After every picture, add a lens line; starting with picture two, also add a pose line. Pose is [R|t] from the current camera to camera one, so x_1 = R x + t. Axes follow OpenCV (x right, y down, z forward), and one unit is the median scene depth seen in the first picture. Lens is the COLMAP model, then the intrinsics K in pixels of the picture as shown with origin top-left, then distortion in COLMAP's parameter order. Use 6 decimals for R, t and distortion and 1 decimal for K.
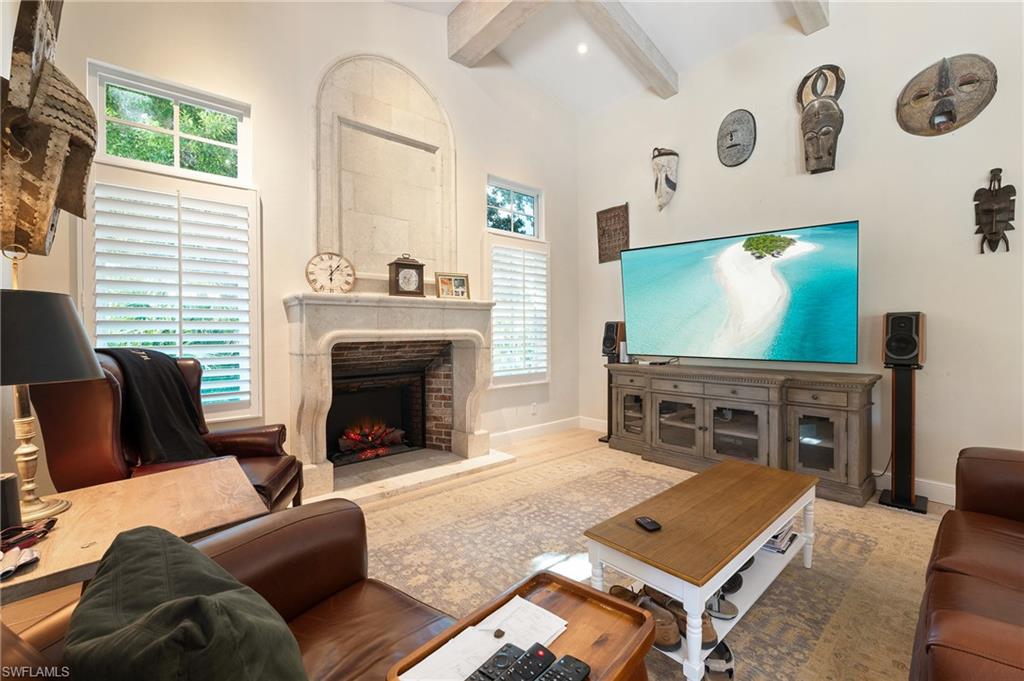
lens RADIAL K [[415.1, 0, 519.1], [0, 415.1, 334.6], [0, 0, 1]] dist [-0.002437, -0.001380]
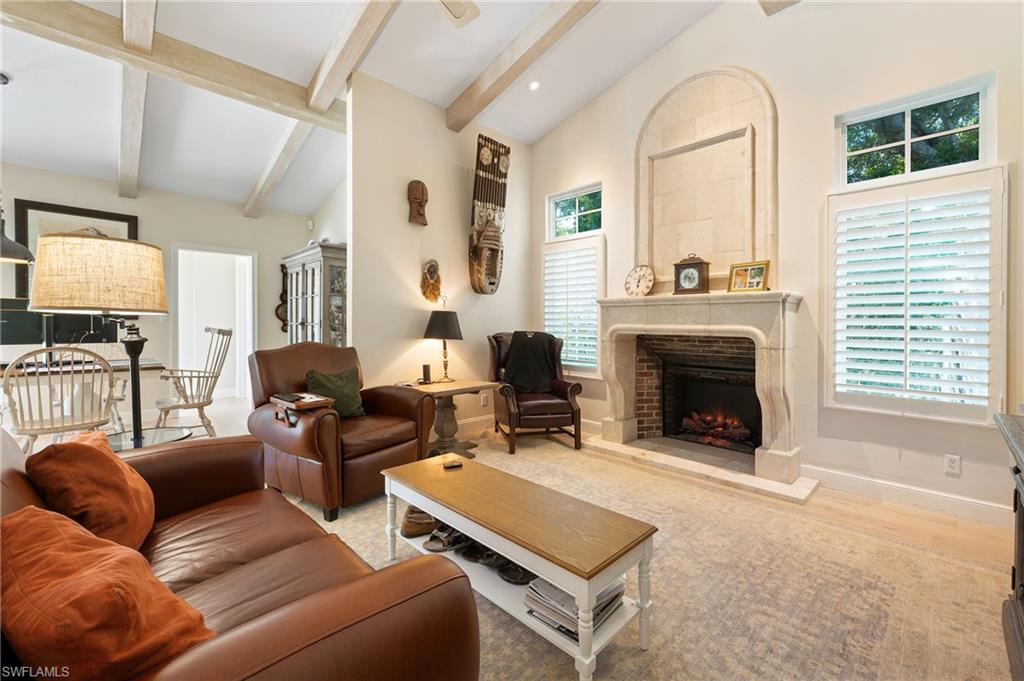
lens RADIAL K [[415.1, 0, 523.5], [0, 415.1, 323.9], [0, 0, 1]] dist [-0.002437, -0.001380]
pose [[0.088647, 0.009759, -0.996015, 0.790986], [-0.019281, 0.999781, 0.008079, -0.015659], [0.995876, 0.018488, 0.088816, 0.504603]]
